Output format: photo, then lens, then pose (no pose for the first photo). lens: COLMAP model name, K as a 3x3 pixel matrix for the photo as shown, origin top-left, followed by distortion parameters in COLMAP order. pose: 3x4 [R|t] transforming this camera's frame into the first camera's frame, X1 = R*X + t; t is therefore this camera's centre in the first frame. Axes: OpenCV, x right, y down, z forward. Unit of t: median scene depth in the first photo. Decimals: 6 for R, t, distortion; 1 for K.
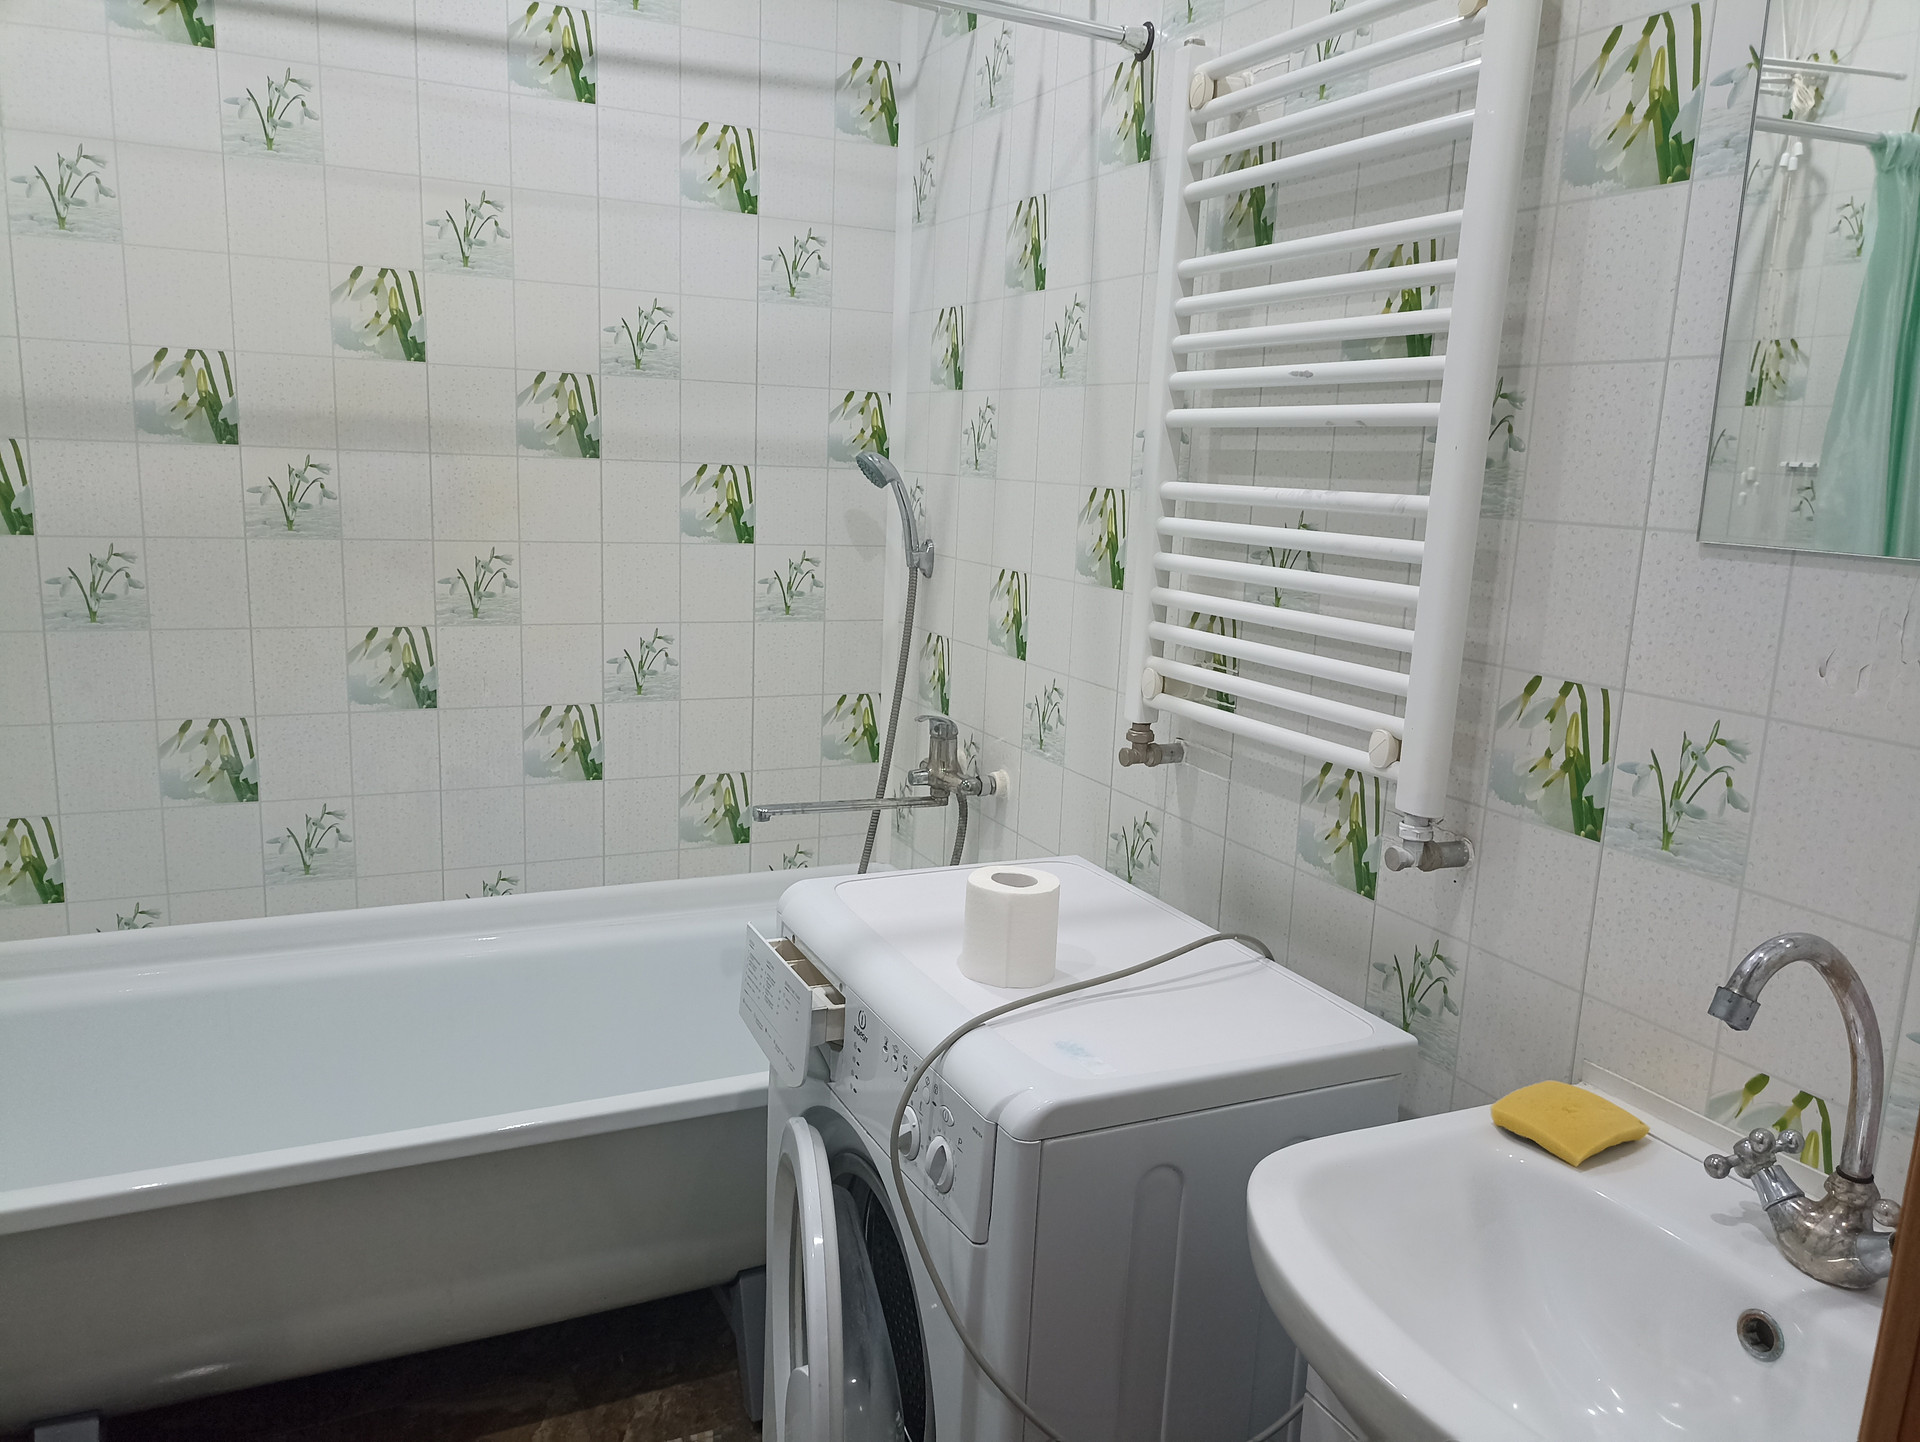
lens RADIAL K [[1395.3, 0, 928.4], [0, 1395.3, 727.4], [0, 0, 1]] dist [0.046135, -0.053157]
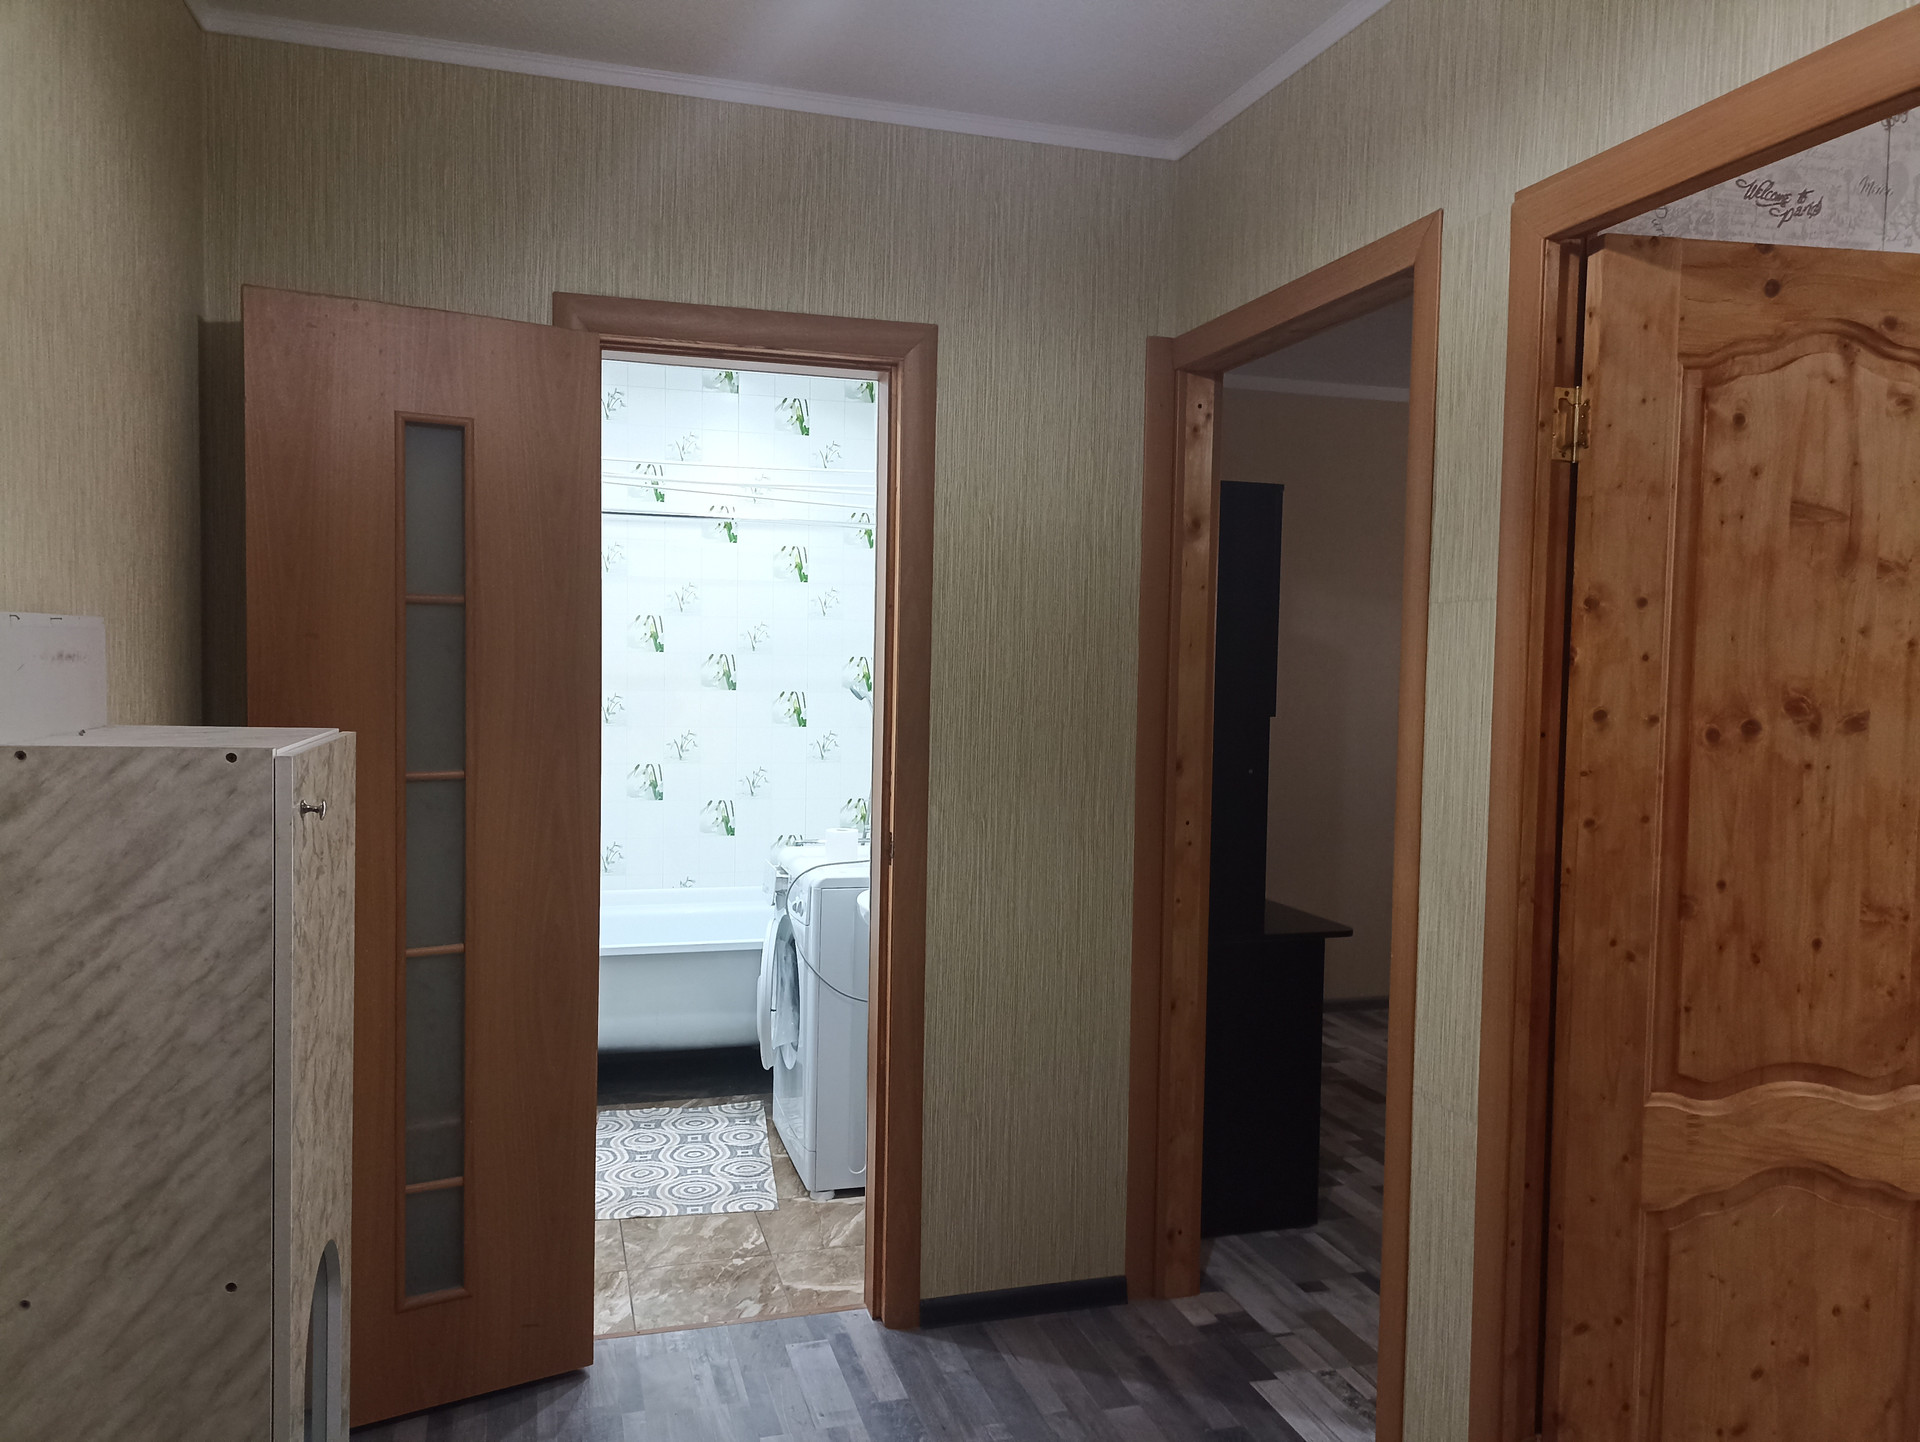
lens RADIAL K [[1407.5, 0, 963.7], [0, 1407.5, 729.4], [0, 0, 1]] dist [0.039909, -0.044545]
pose [[0.989282, -0.013061, -0.145432, 0.485626], [-0.009164, 0.988475, -0.151105, 0.223664], [0.145729, 0.150818, 0.977761, -1.228034]]
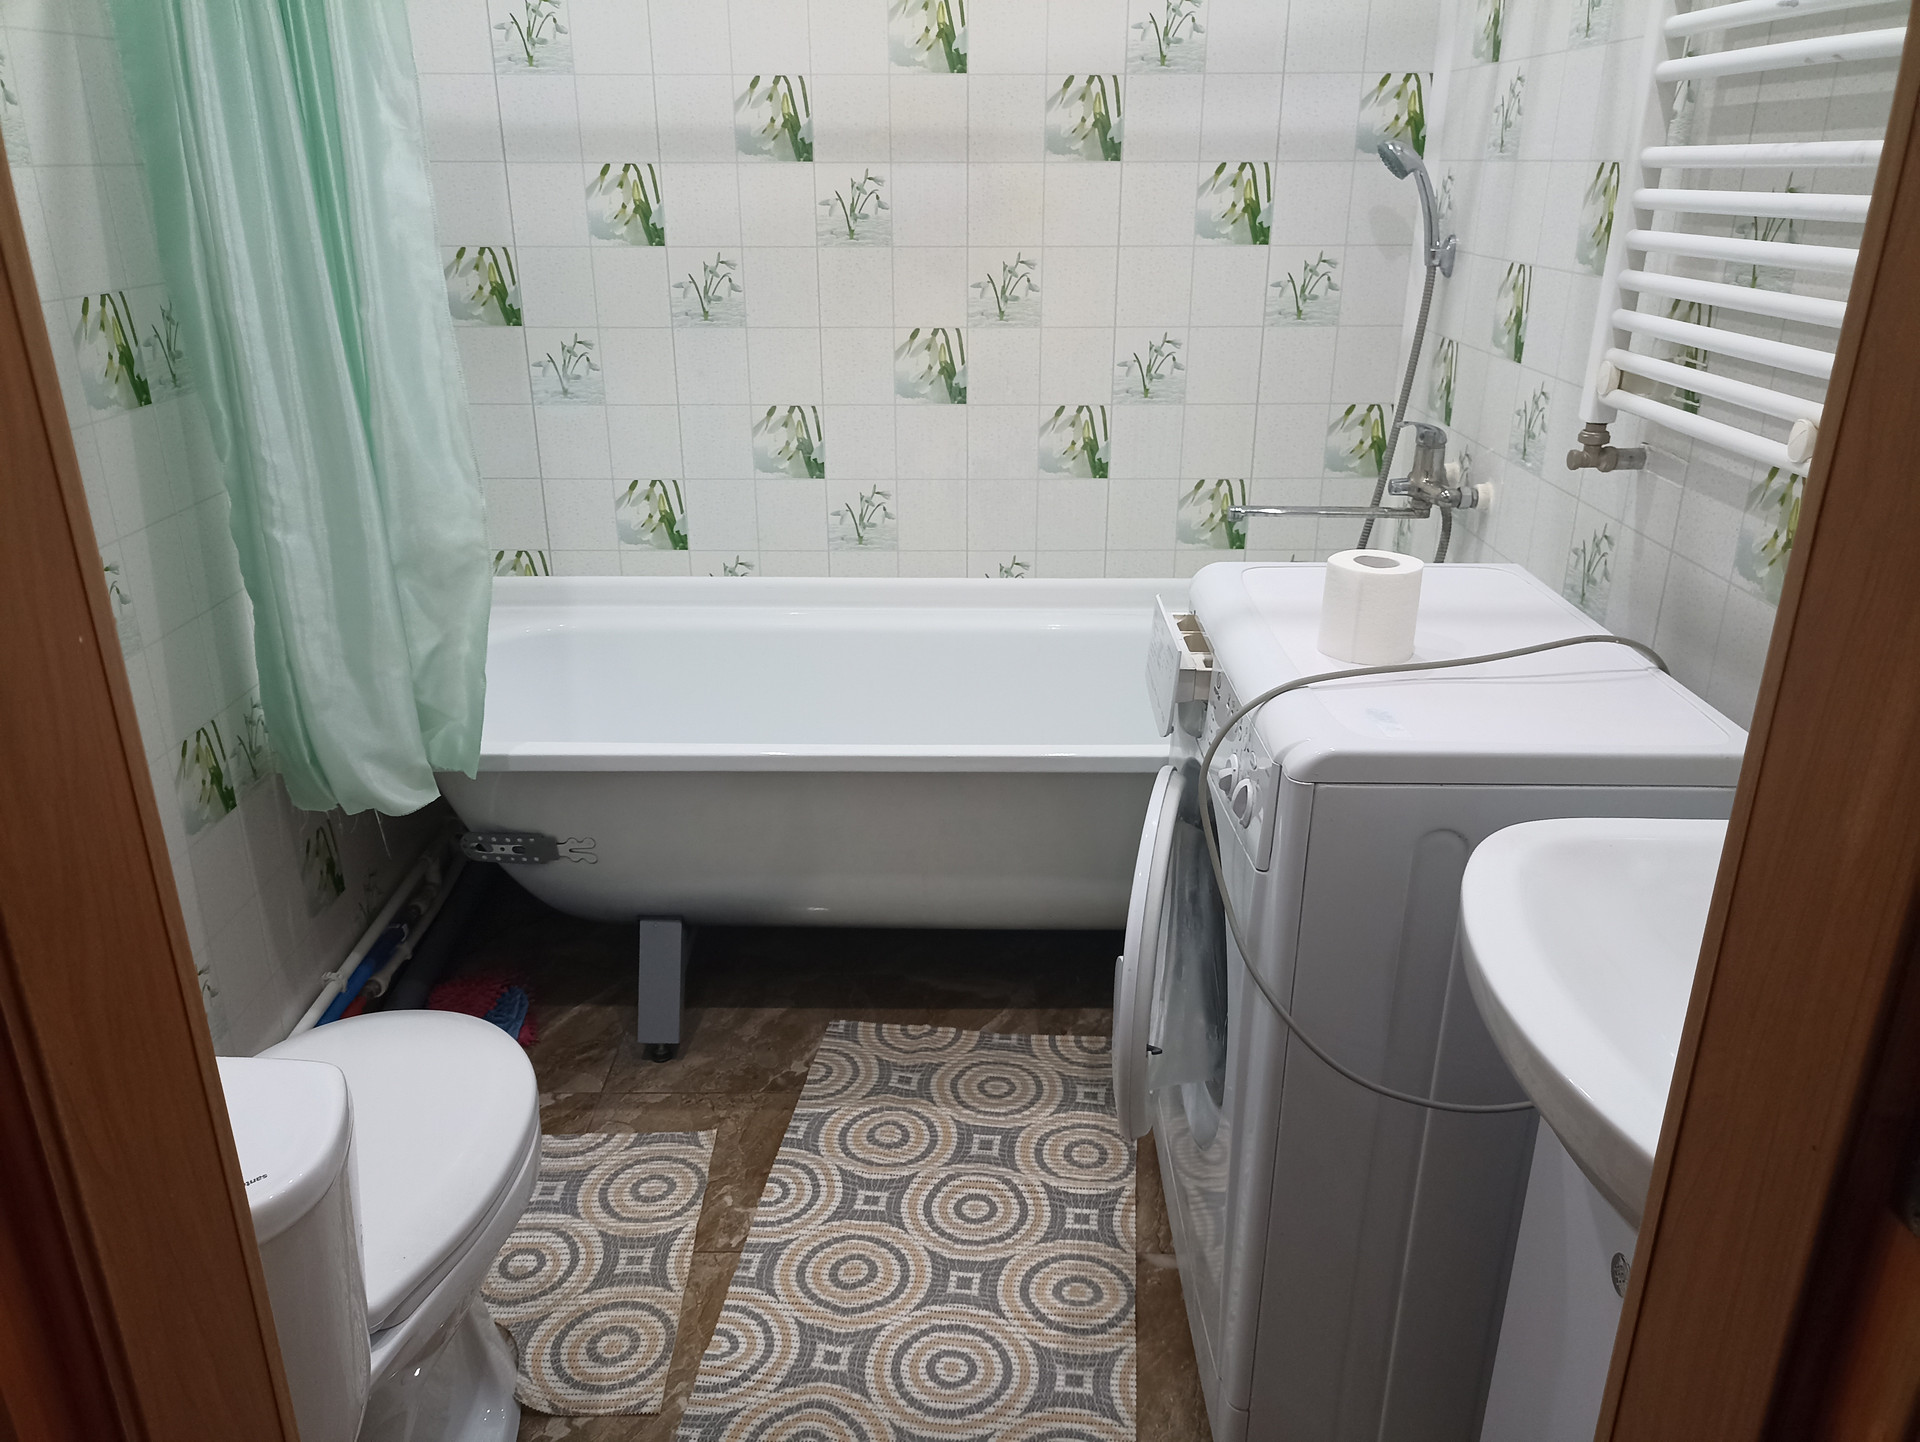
lens RADIAL K [[1407.5, 0, 963.7], [0, 1407.5, 729.4], [0, 0, 1]] dist [0.039909, -0.044545]
pose [[0.899579, 0.122393, -0.419259, 0.162207], [-0.048042, 0.981837, 0.183544, 0.036921], [0.434108, -0.144970, 0.889120, -0.046995]]
